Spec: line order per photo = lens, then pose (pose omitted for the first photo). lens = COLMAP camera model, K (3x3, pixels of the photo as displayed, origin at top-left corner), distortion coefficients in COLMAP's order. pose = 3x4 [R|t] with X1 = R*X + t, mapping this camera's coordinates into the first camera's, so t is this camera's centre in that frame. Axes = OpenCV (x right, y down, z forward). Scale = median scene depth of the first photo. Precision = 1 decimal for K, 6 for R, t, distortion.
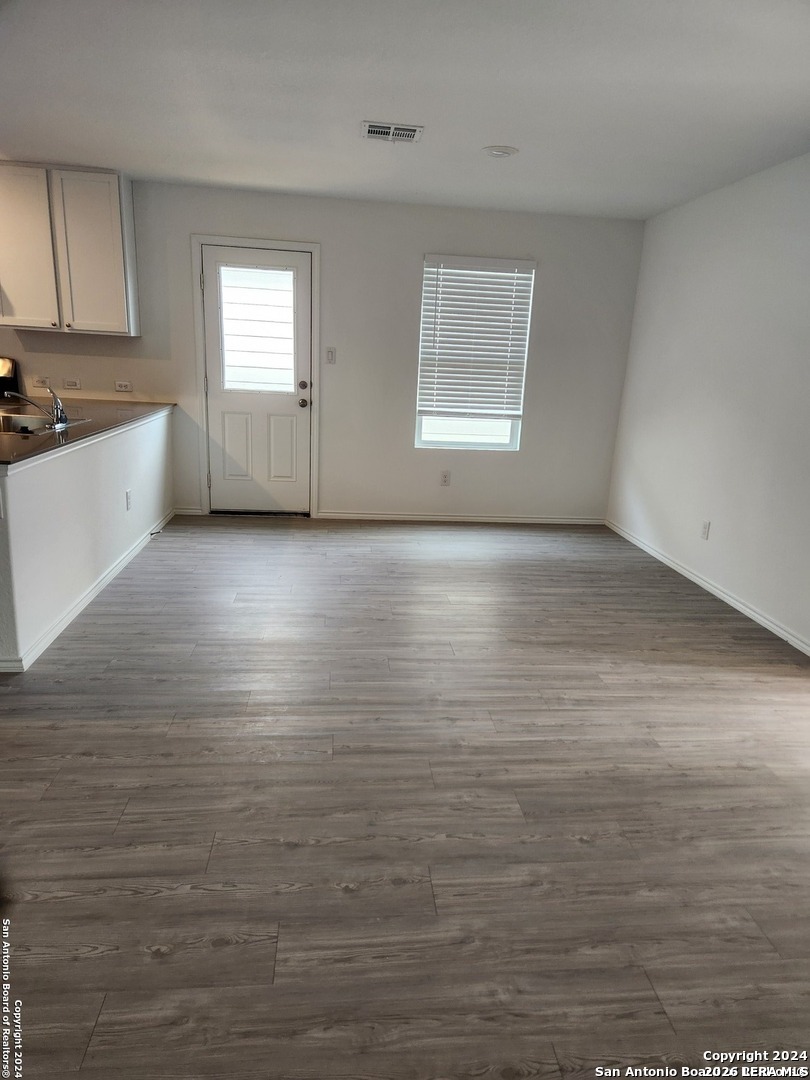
lens RADIAL K [[701.5, 0, 407.4], [0, 701.5, 540.8], [0, 0, 1]] dist [0.062774, -0.055290]
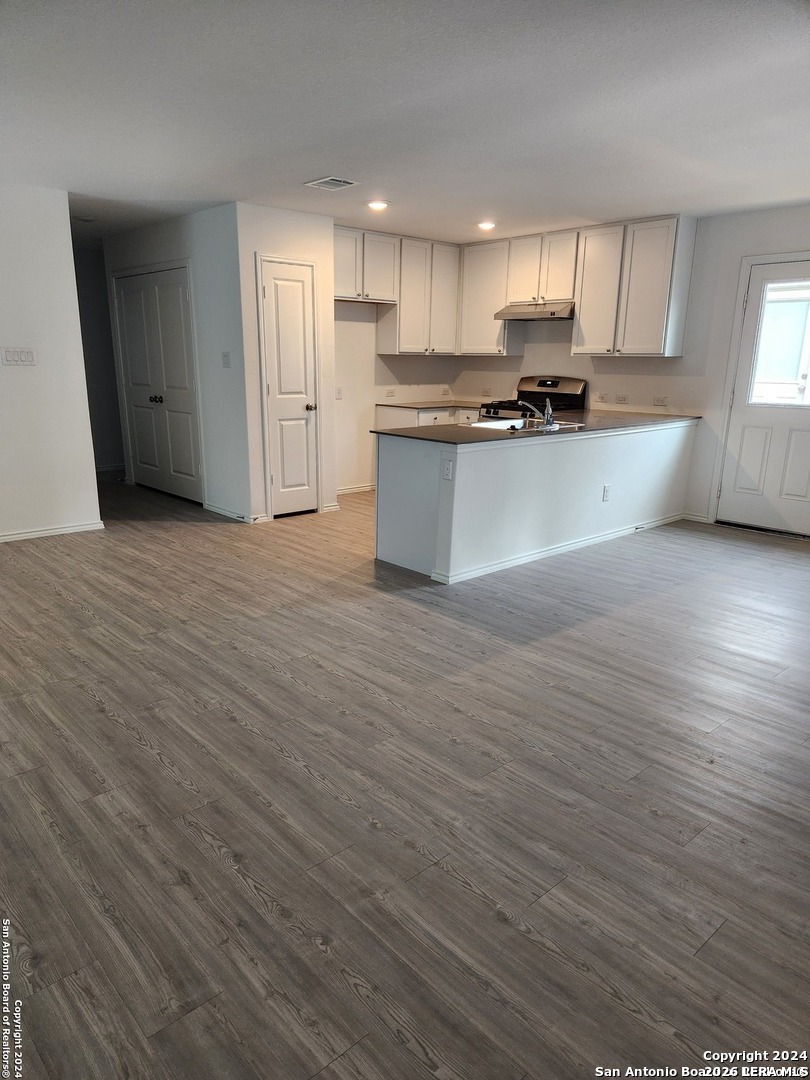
lens RADIAL K [[701.5, 0, 407.4], [0, 701.5, 540.8], [0, 0, 1]] dist [0.062774, -0.055290]
pose [[0.599368, 0.162836, -0.783736, 0.365485], [-0.188794, 0.980226, 0.059280, 0.014964], [0.777892, 0.112434, 0.618258, 0.007506]]
